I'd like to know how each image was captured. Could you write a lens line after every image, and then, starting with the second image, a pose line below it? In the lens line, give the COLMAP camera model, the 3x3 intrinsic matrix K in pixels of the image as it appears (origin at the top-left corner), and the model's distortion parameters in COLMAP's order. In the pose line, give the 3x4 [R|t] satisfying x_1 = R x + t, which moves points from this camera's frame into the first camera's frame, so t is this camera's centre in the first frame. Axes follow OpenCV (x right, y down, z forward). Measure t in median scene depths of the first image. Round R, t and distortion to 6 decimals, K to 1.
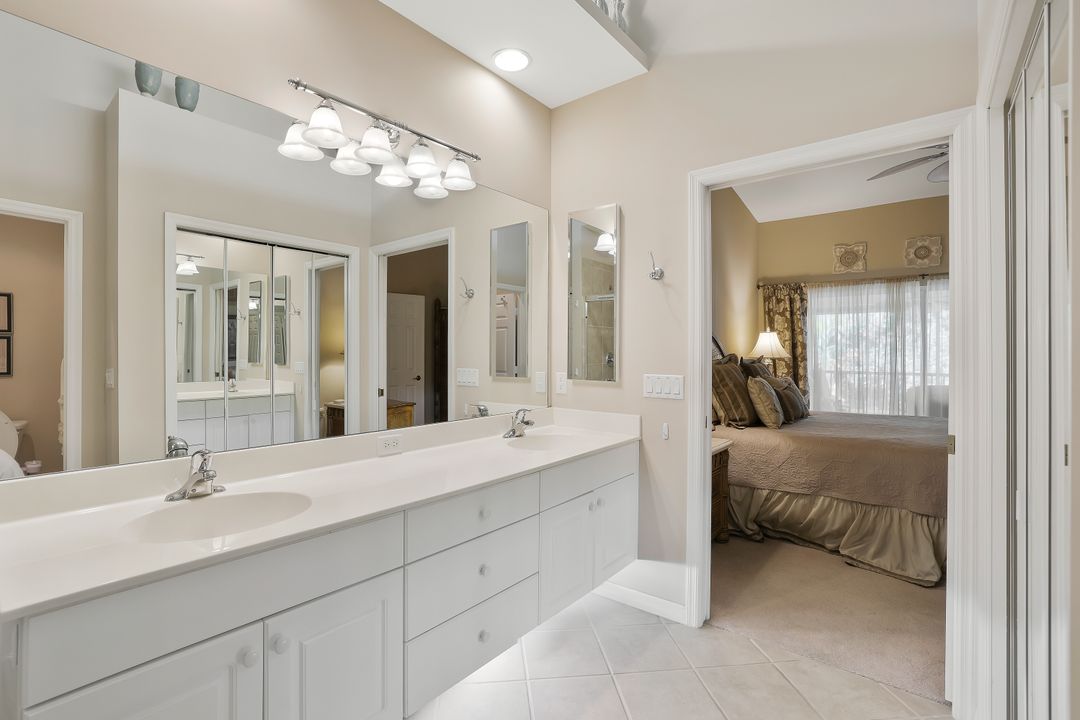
lens RADIAL K [[490.8, 0, 538.0], [0, 490.8, 352.2], [0, 0, 1]] dist [-0.023880, 0.000617]
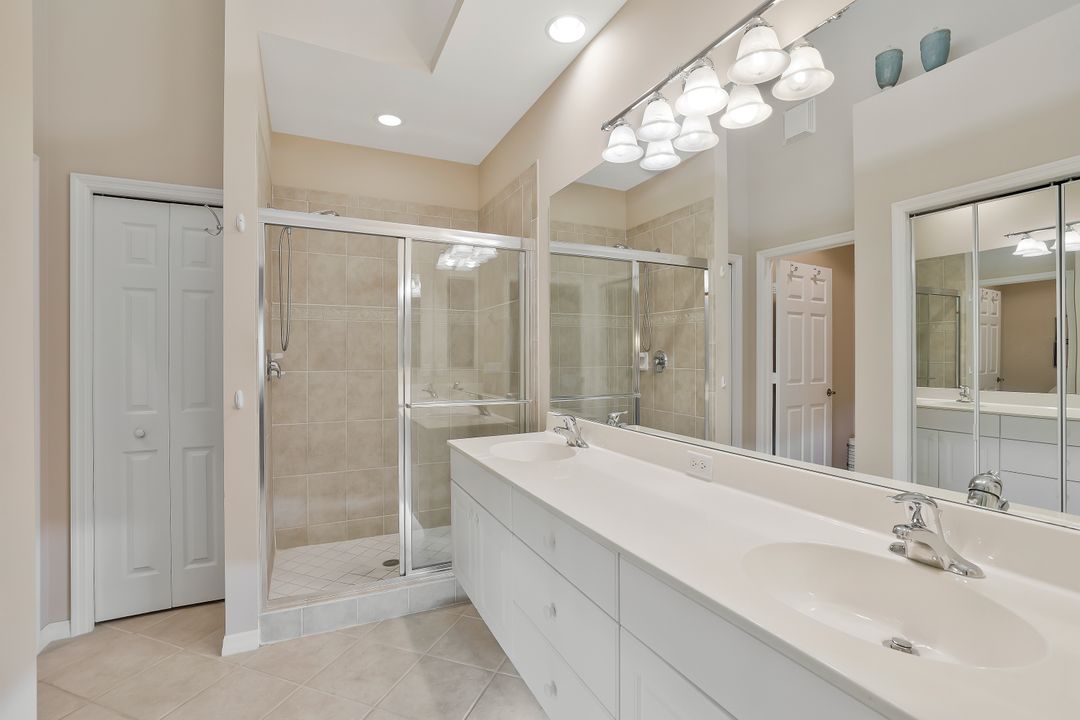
lens RADIAL K [[490.8, 0, 538.0], [0, 490.8, 352.2], [0, 0, 1]] dist [-0.023880, 0.000617]
pose [[-0.413374, -0.000983, -0.910561, 0.195594], [0.004484, 0.999985, -0.003115, -0.000308], [0.910550, -0.005370, -0.413363, 0.386406]]
